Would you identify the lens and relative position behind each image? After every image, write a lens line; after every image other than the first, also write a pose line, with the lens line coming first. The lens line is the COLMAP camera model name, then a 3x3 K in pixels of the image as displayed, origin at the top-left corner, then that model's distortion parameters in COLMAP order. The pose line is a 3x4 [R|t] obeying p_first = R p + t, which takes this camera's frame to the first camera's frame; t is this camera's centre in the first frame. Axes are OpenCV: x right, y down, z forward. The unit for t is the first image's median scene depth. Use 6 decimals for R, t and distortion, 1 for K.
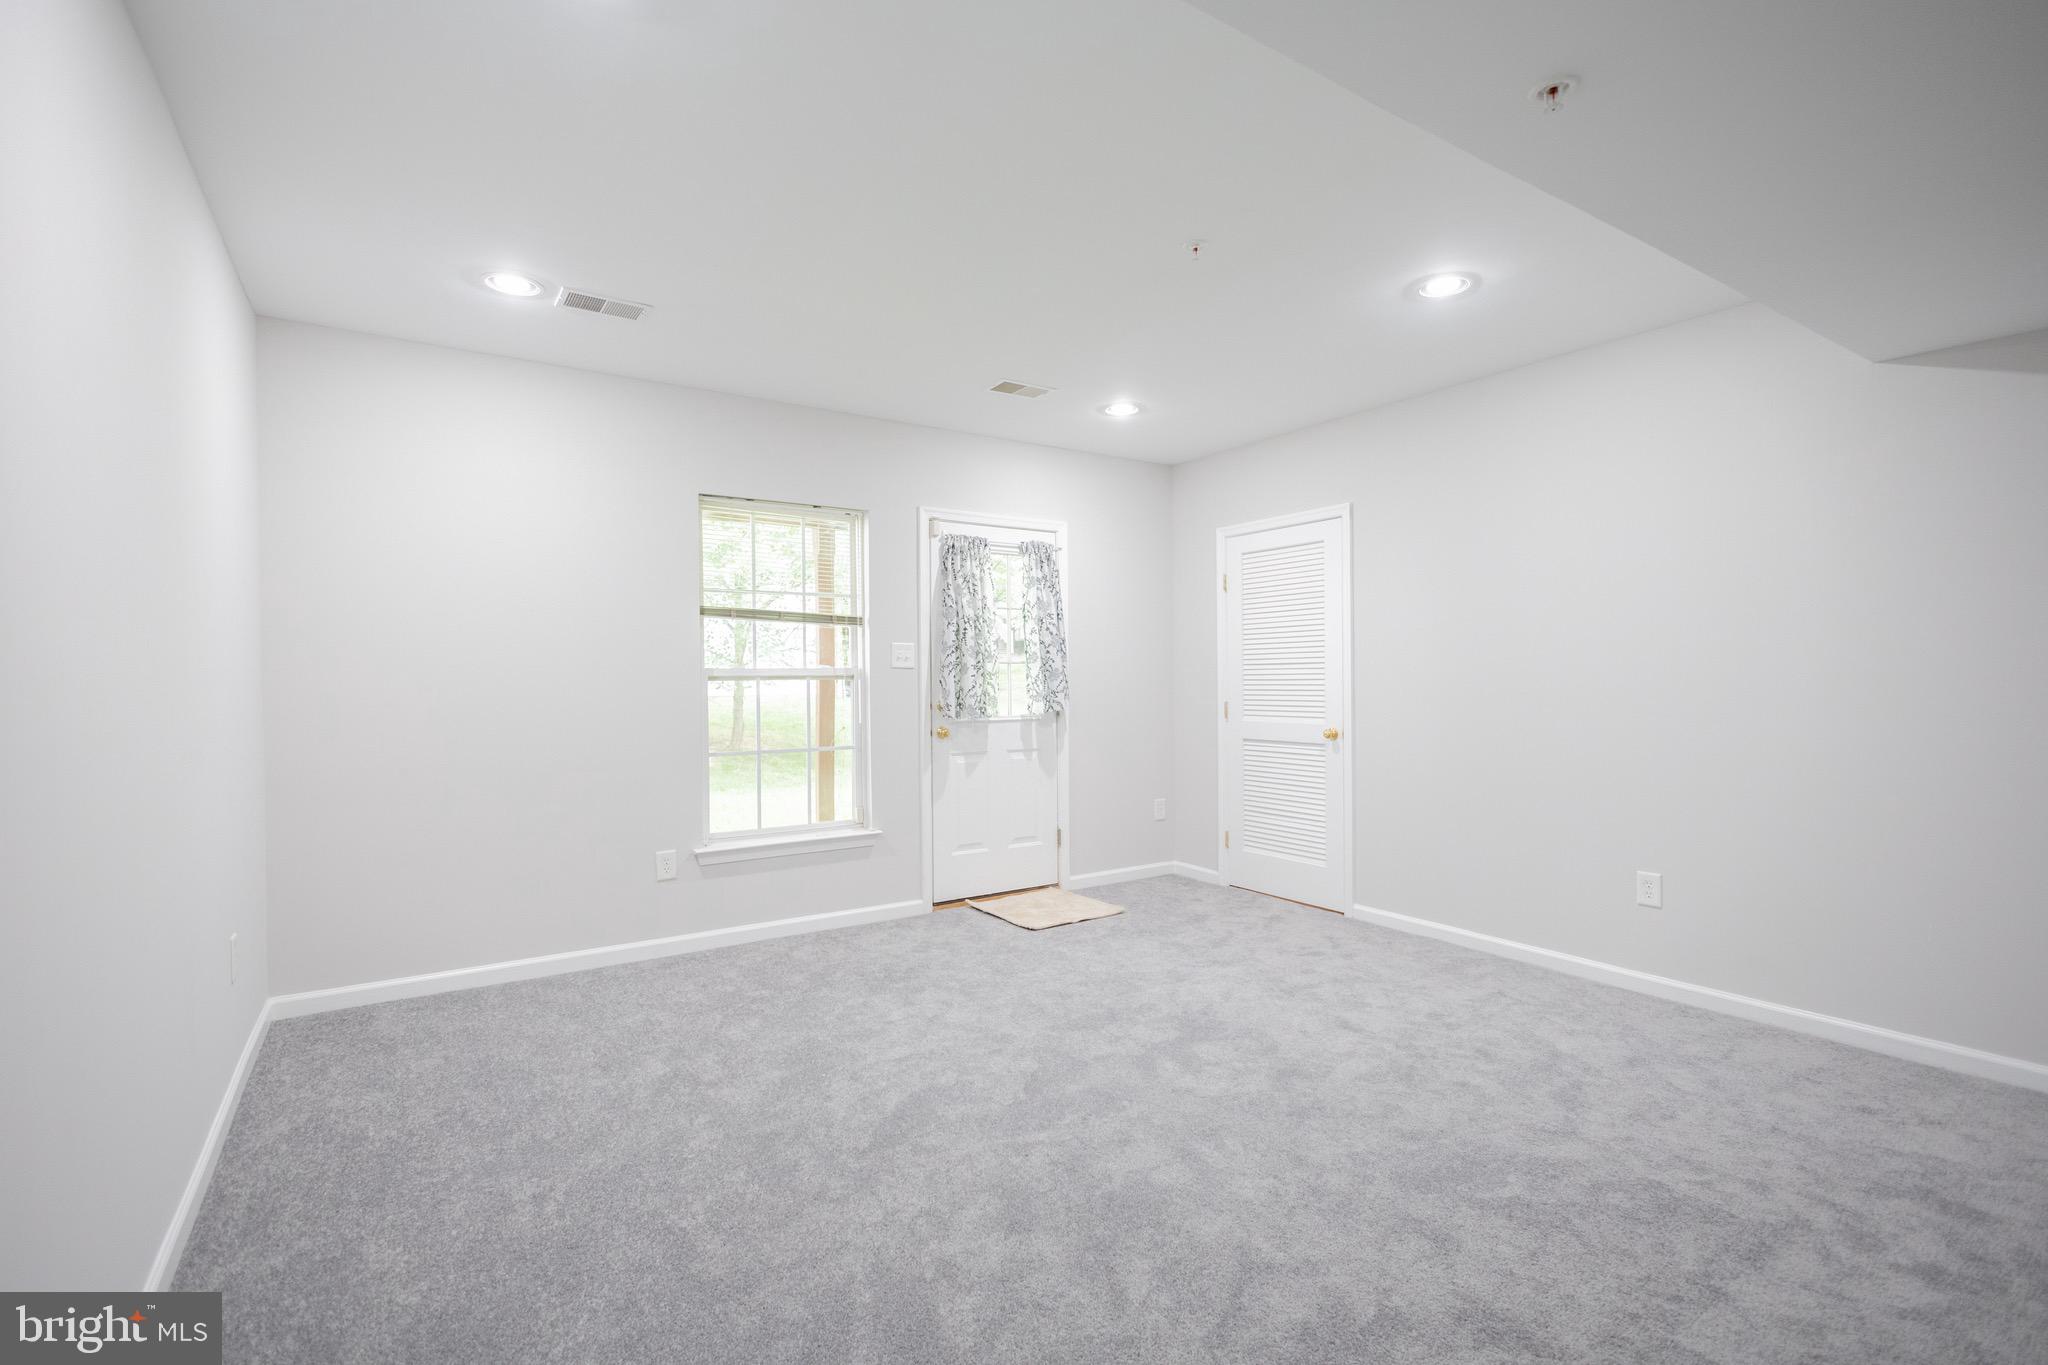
lens RADIAL K [[935.8, 0, 1019.6], [0, 935.8, 685.5], [0, 0, 1]] dist [0.009553, -0.002558]
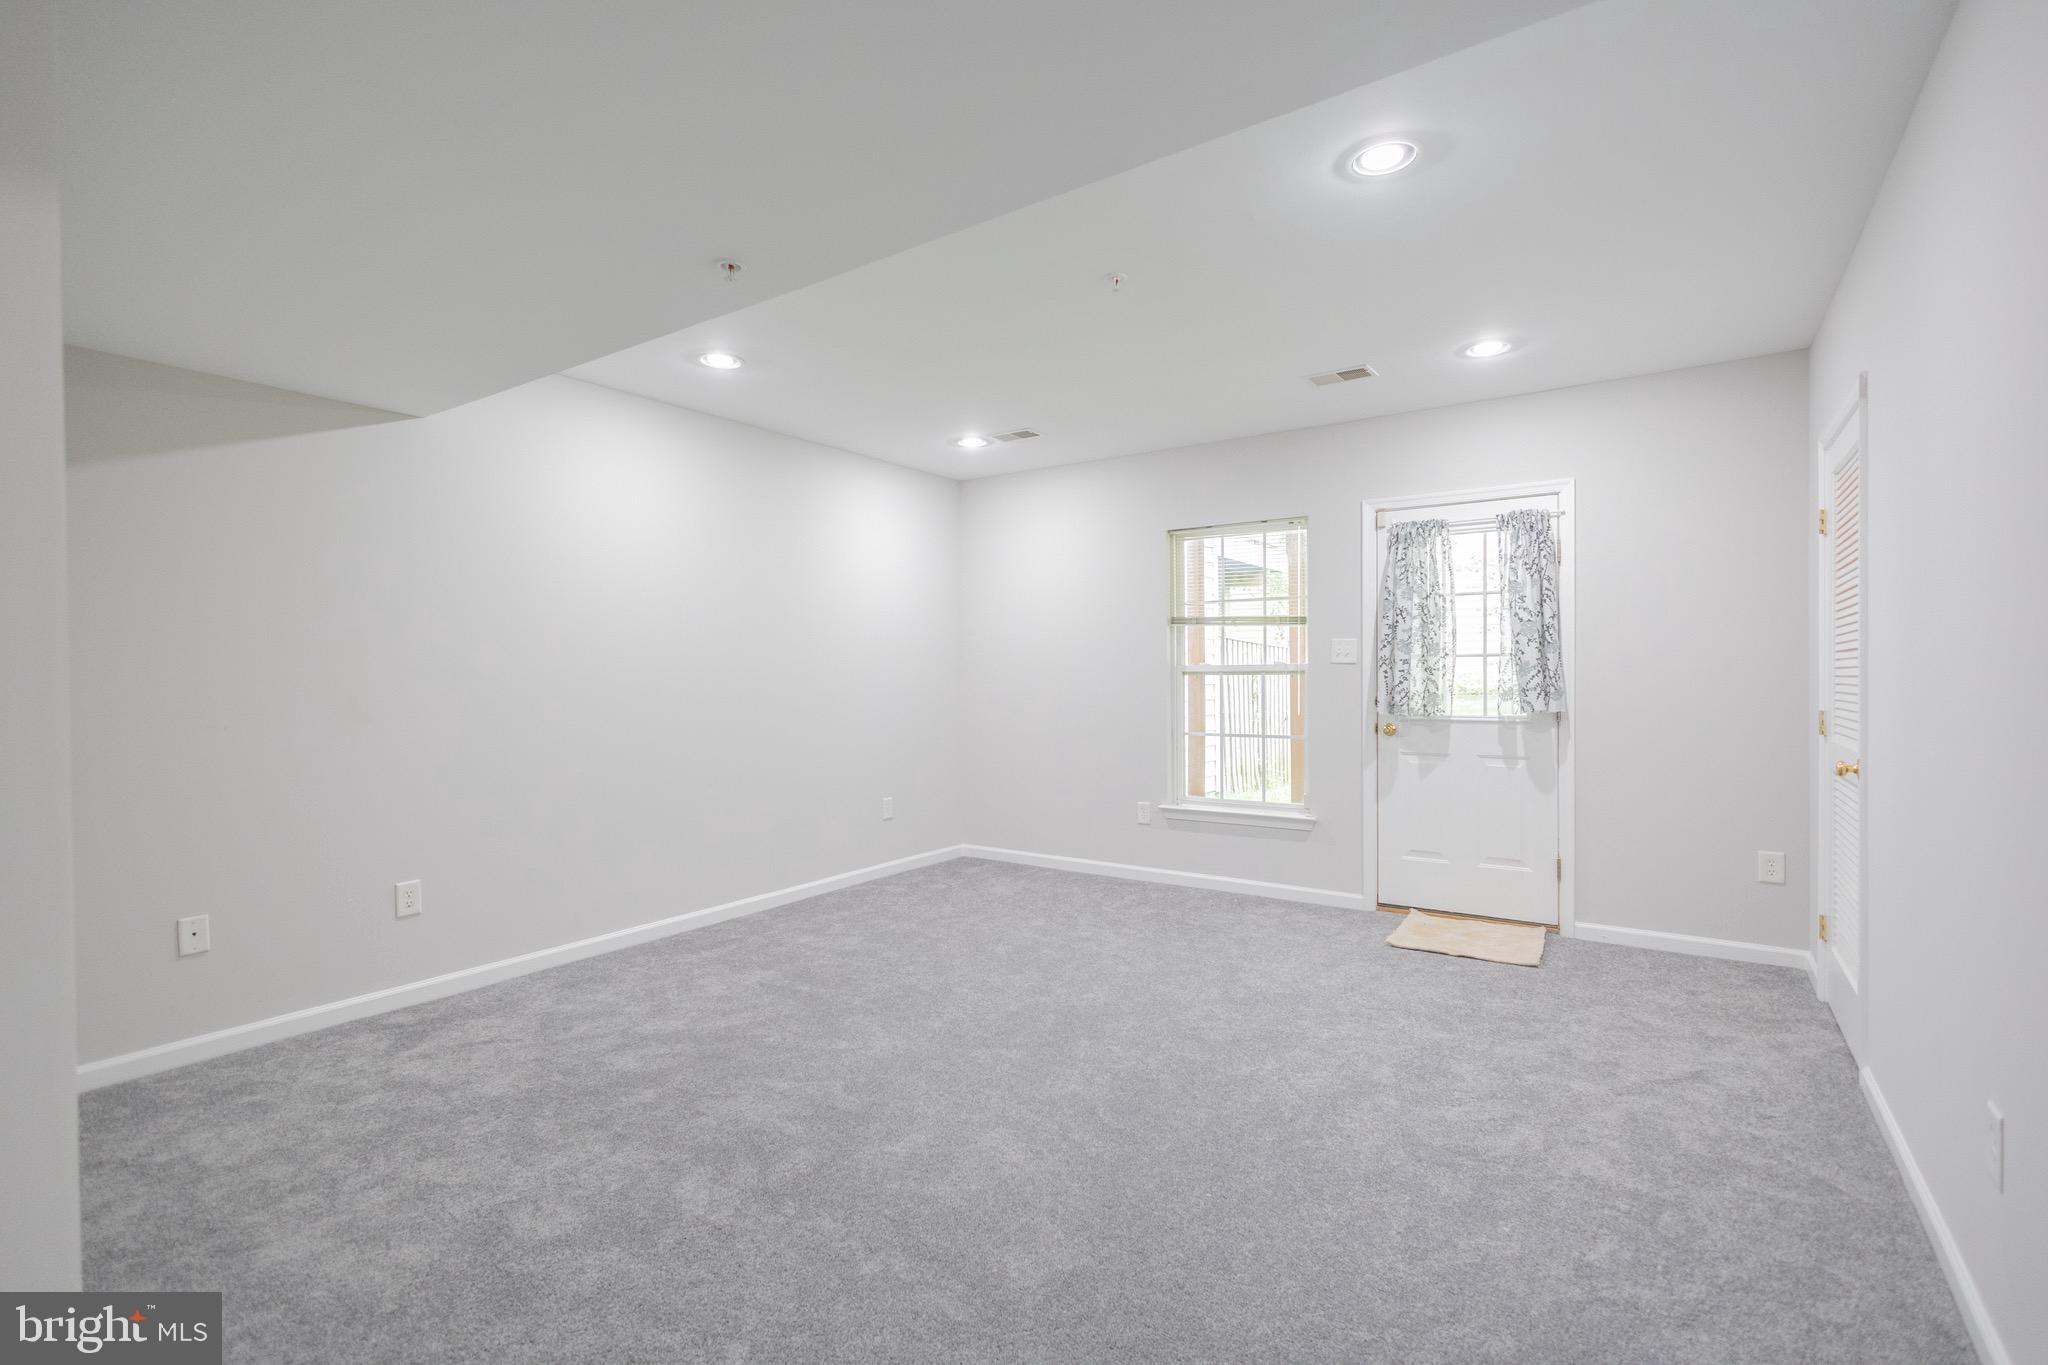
lens RADIAL K [[935.8, 0, 1031.2], [0, 935.8, 675.7], [0, 0, 1]] dist [0.009553, -0.002558]
pose [[0.386528, 0.007461, -0.922247, 0.672341], [-0.002422, 0.999972, 0.007075, -0.011379], [0.922274, -0.000501, 0.386536, 0.286075]]
